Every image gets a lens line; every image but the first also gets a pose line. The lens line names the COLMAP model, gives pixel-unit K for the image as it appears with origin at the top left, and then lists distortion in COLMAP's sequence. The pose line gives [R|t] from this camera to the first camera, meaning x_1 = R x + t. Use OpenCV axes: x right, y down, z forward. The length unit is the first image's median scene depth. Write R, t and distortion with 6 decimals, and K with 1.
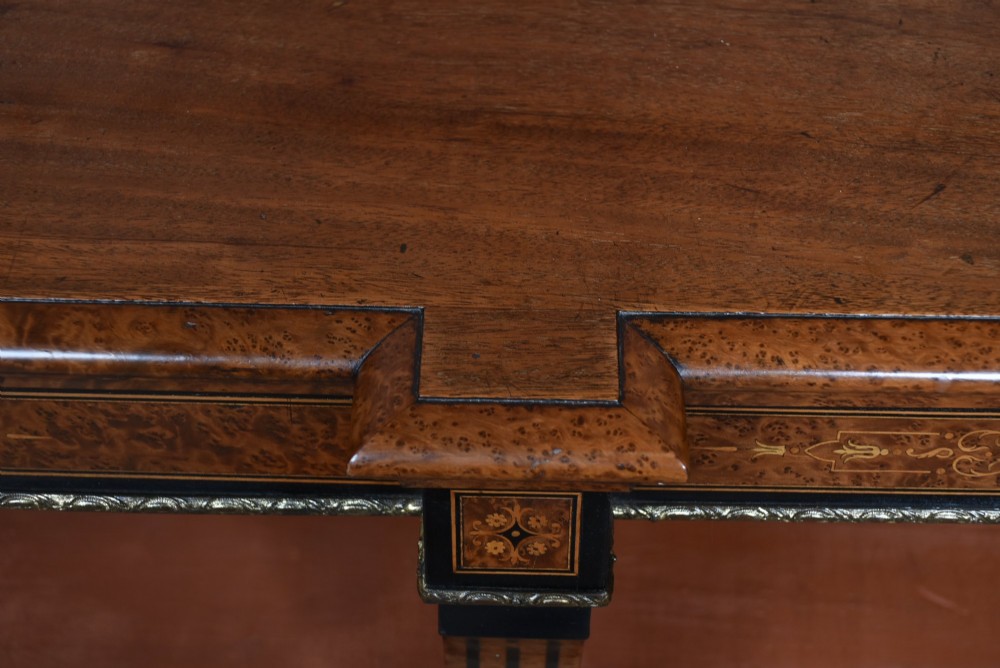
lens RADIAL K [[1880.3, 0, 484.0], [0, 1880.3, 342.6], [0, 0, 1]] dist [0.009251, 0.000000]
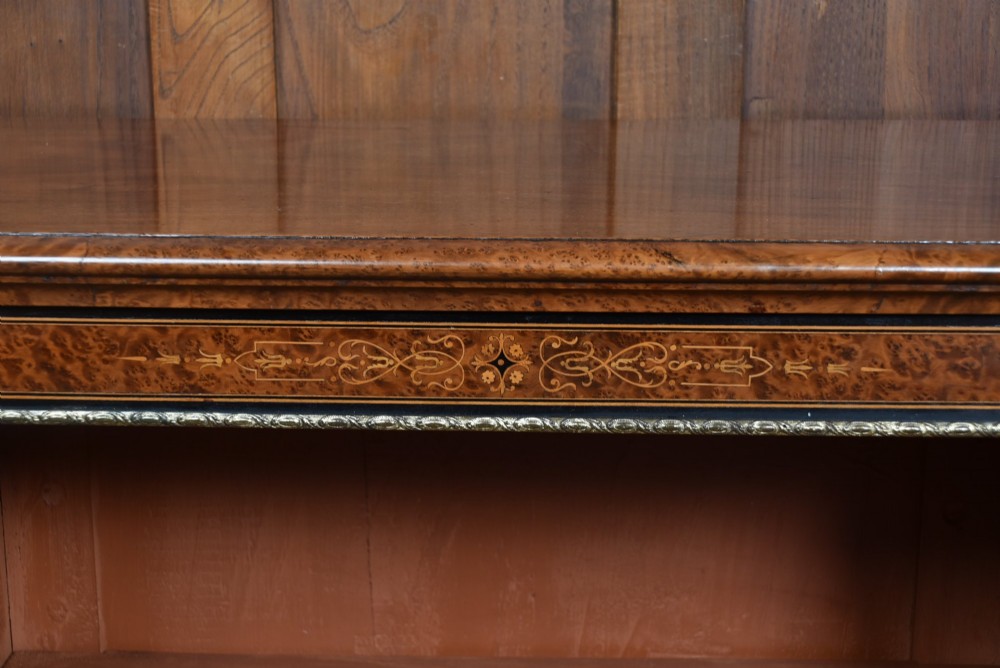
lens RADIAL K [[1756.5, 0, 479.9], [0, 1756.5, 372.6], [0, 0, 1]] dist [-0.016102, 0.000000]
pose [[0.999974, -0.004658, -0.005561, -0.541518], [0.001572, 0.887497, -0.460810, 0.672820], [0.007082, 0.460789, 0.887481, -0.184745]]
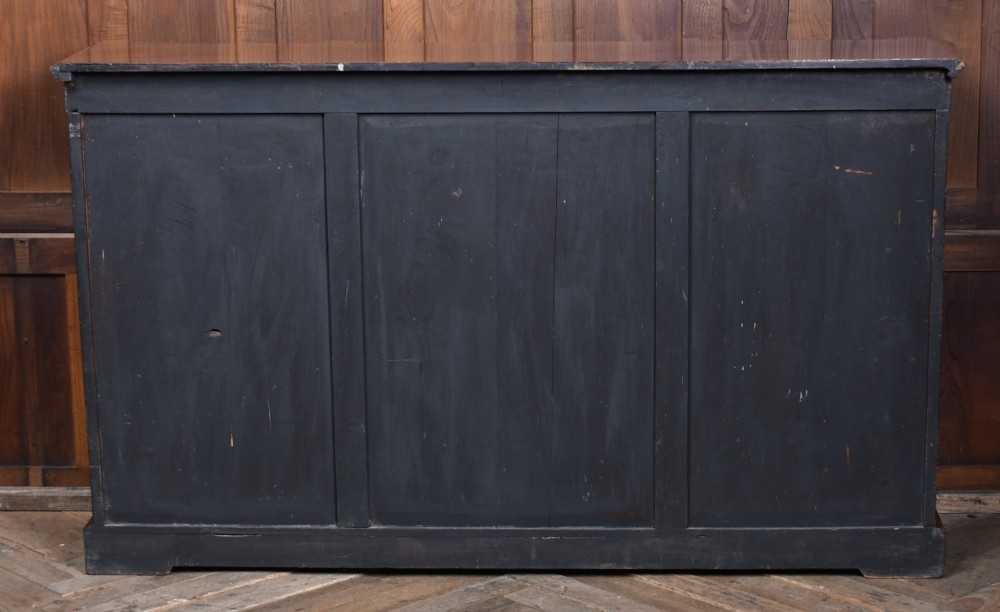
lens RADIAL K [[2193.5, 0, 527.7], [0, 2193.5, 343.0], [0, 0, 1]] dist [-0.028805, 0.000000]
pose [[0.999907, -0.009814, -0.009419, -0.366707], [0.003533, 0.856031, -0.516913, 4.164554], [0.013136, 0.516832, 0.855986, -4.297740]]
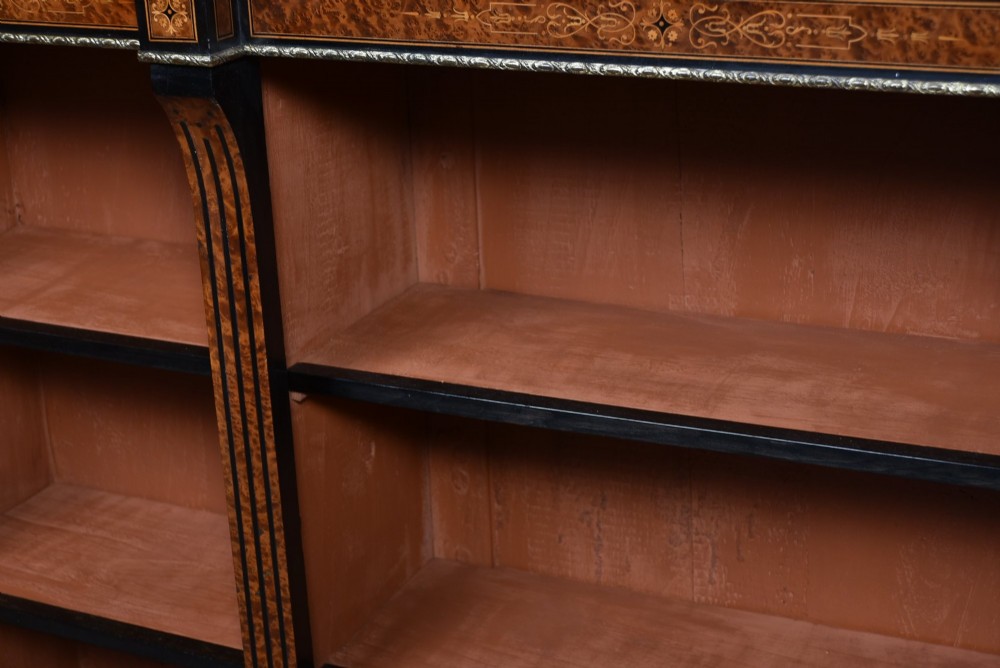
lens RADIAL K [[1756.5, 0, 494.1], [0, 1756.5, 338.8], [0, 0, 1]] dist [-0.016102, 0.000000]
pose [[0.914373, 0.096156, -0.393289, 0.036693], [-0.245774, 0.903760, -0.350447, 0.986009], [0.321742, 0.417100, 0.850006, -0.405849]]
